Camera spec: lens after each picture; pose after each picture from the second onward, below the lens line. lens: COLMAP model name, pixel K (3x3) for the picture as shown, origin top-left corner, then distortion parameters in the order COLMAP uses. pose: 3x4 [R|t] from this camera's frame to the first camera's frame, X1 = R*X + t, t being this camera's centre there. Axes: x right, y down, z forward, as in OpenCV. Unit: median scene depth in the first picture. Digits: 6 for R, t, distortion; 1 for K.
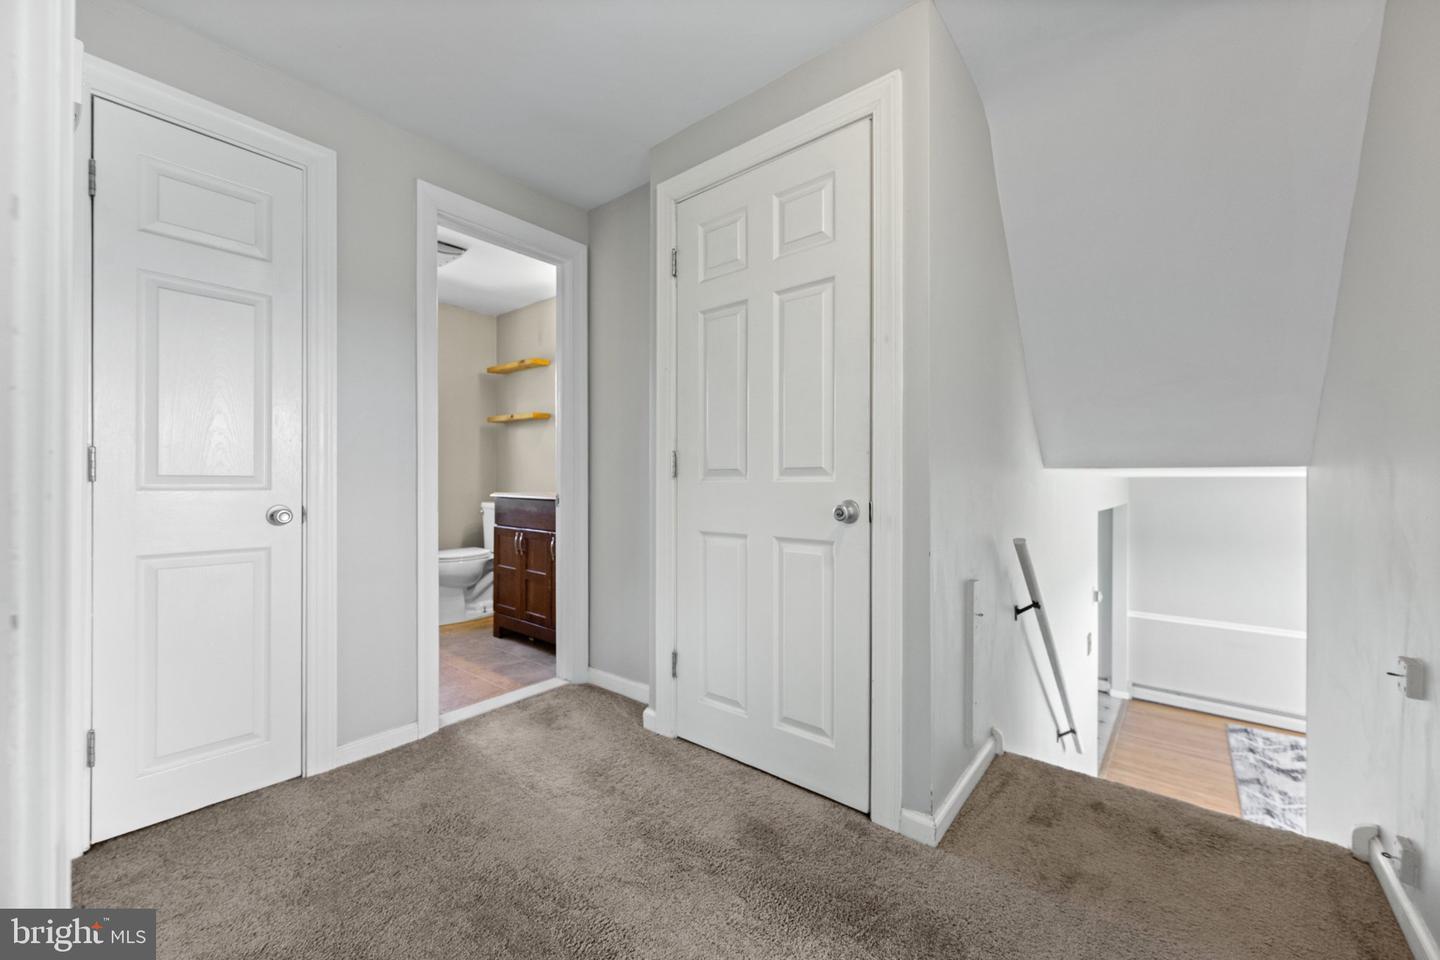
lens RADIAL K [[569.7, 0, 723.8], [0, 569.7, 480.7], [0, 0, 1]] dist [-0.002345, -0.000147]
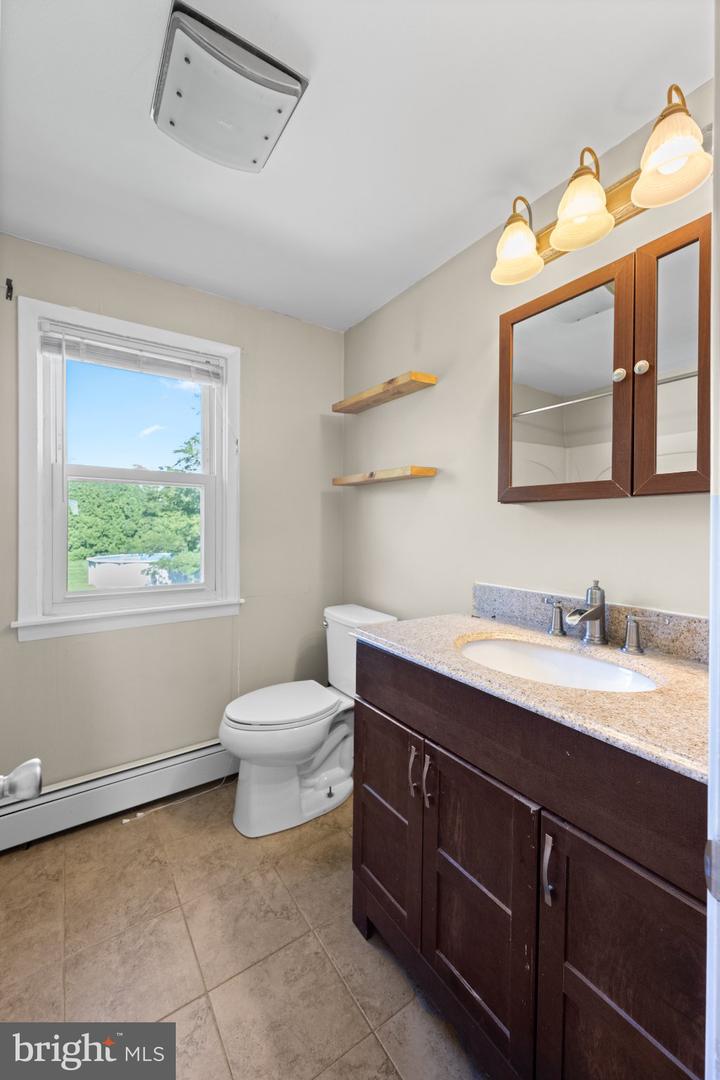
lens RADIAL K [[427.3, 0, 359.3], [0, 427.3, 534.4], [0, 0, 1]] dist [-0.002345, -0.000147]
pose [[0.958531, 0.018212, -0.284407, -0.254573], [-0.011109, 0.999585, 0.026568, -0.060709], [0.284773, -0.022306, 0.958335, 0.555794]]
